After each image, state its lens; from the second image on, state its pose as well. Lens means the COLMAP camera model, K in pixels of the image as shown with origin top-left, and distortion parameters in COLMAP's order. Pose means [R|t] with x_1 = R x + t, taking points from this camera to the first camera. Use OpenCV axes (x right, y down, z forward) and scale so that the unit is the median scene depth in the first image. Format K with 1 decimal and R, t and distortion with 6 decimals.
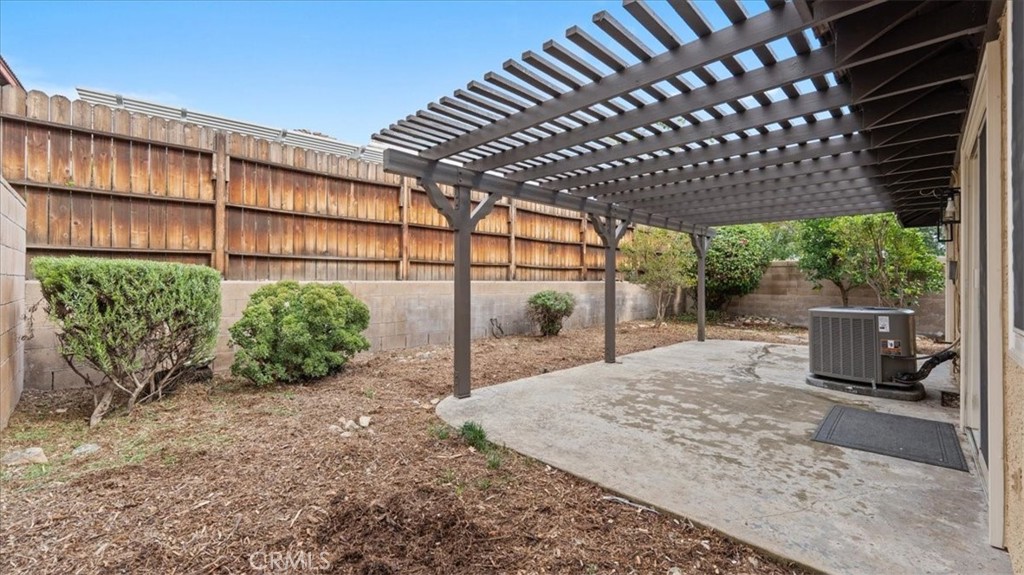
lens RADIAL K [[412.3, 0, 514.2], [0, 412.3, 284.7], [0, 0, 1]] dist [0.000316, -0.000186]
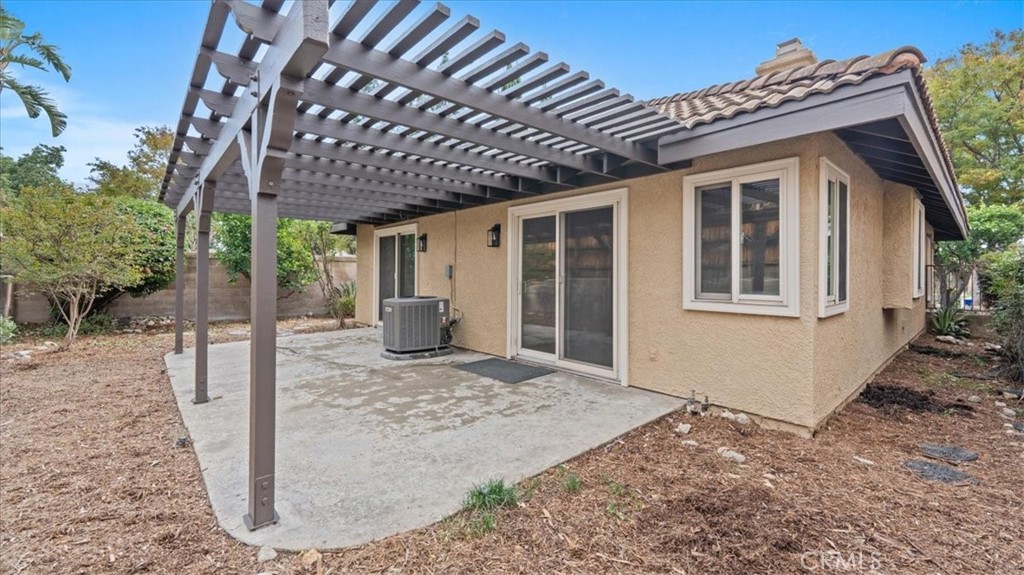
lens RADIAL K [[412.3, 0, 514.2], [0, 412.3, 284.7], [0, 0, 1]] dist [0.000316, -0.000186]
pose [[0.068033, -0.034255, 0.997095, -0.718336], [0.005500, 0.999408, 0.033959, -0.043856], [-0.997668, 0.003174, 0.068181, 0.780519]]
